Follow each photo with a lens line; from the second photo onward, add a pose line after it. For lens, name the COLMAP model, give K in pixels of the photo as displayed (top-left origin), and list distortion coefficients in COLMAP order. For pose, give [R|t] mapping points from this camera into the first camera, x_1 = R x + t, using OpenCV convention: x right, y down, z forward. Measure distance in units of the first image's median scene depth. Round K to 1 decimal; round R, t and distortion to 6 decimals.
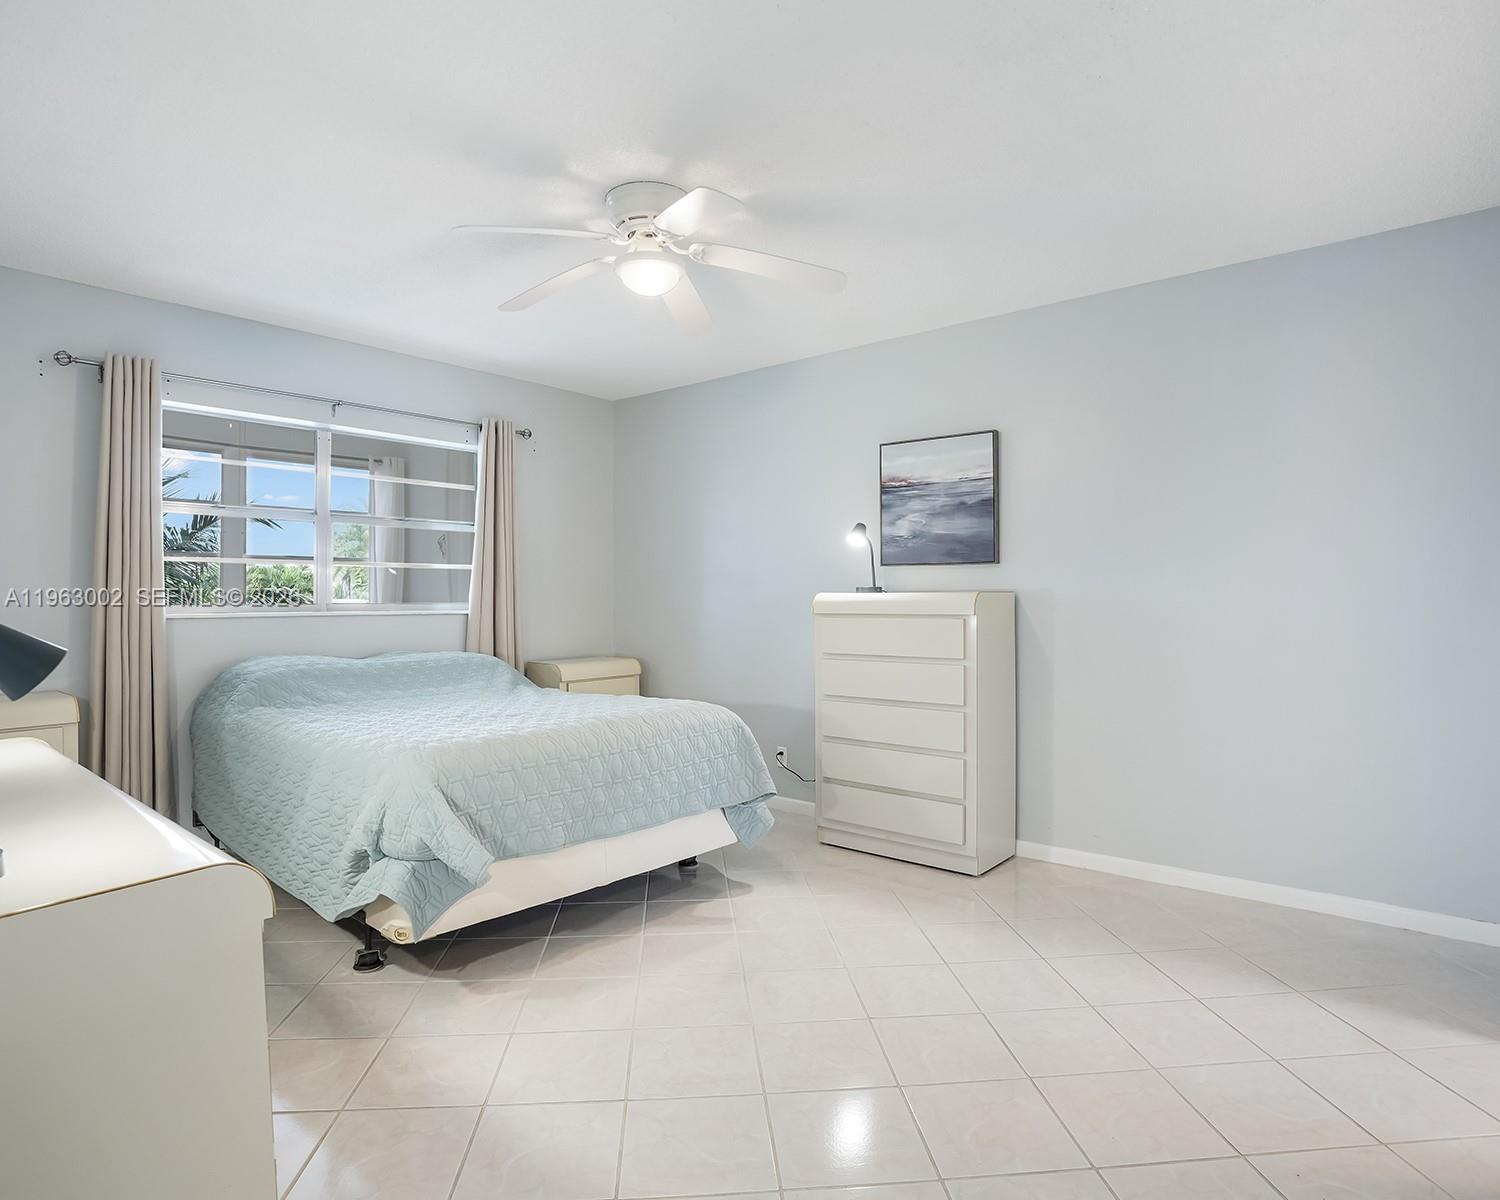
lens RADIAL K [[849.9, 0, 746.2], [0, 849.9, 593.4], [0, 0, 1]] dist [-0.072953, 0.029867]
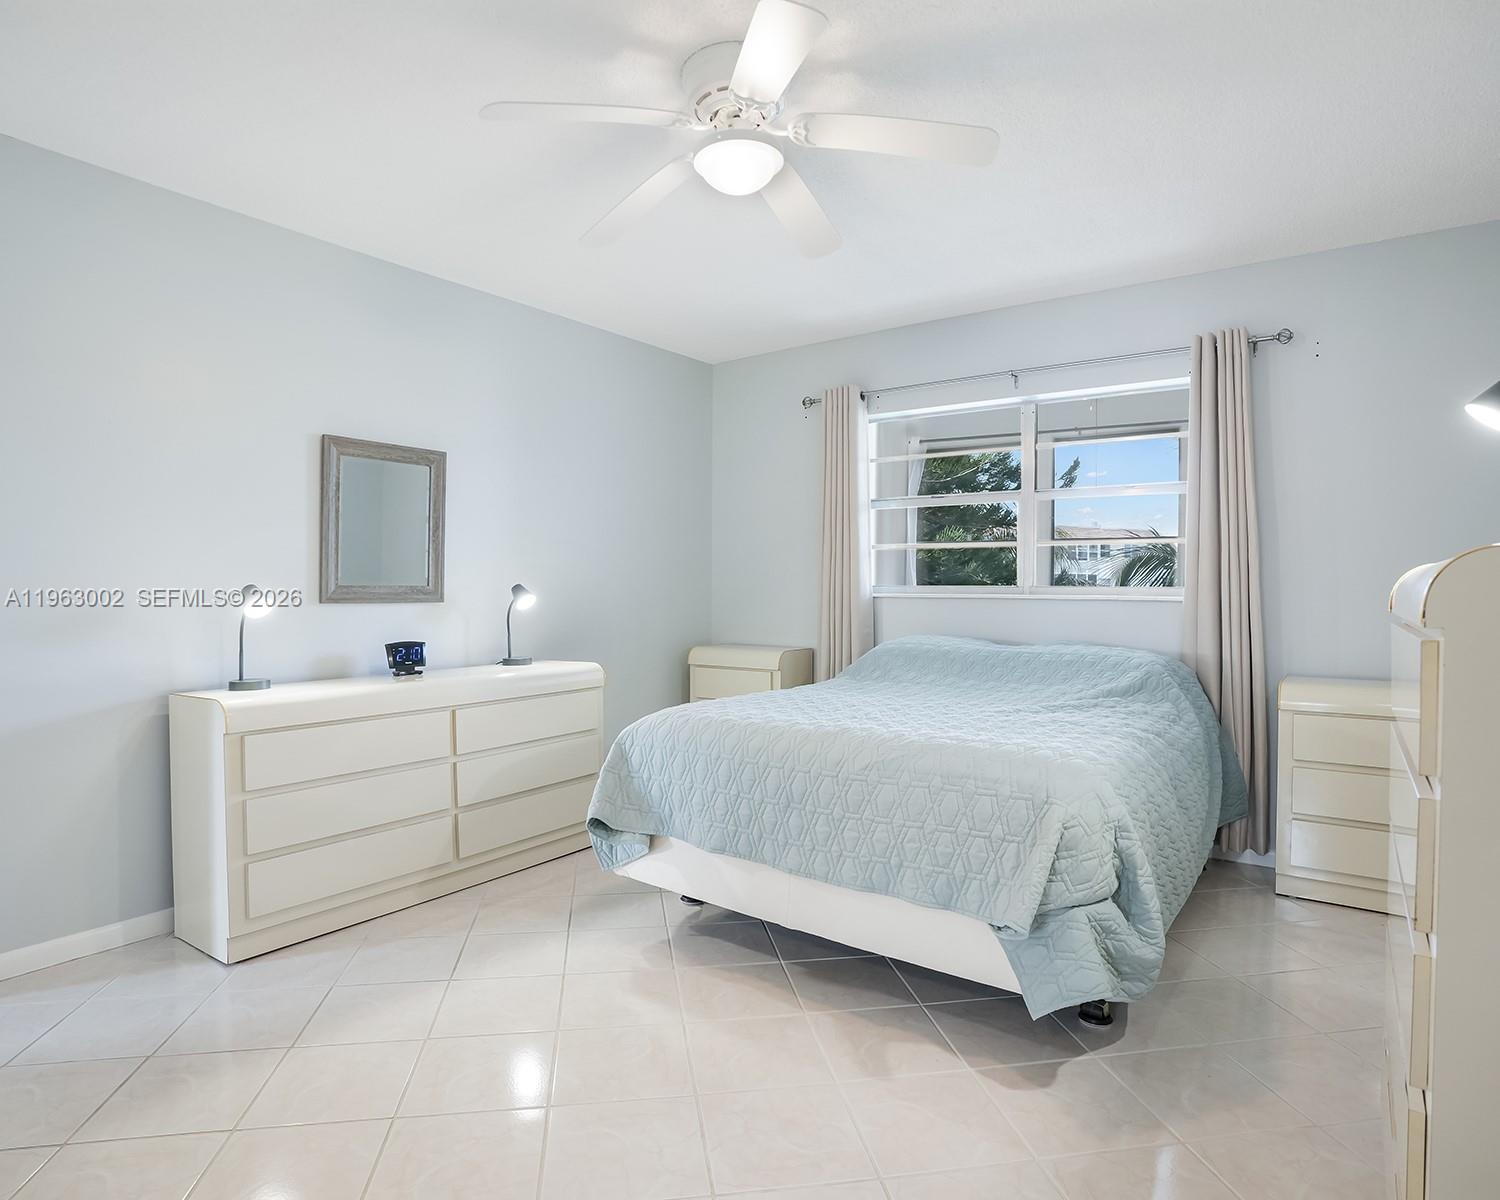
lens RADIAL K [[849.9, 0, 746.2], [0, 849.9, 593.4], [0, 0, 1]] dist [-0.072953, 0.029867]
pose [[0.070751, 0.013529, -0.997402, 0.563209], [-0.001994, 0.999908, 0.013422, 0.010776], [0.997492, 0.001039, 0.070772, 0.797457]]
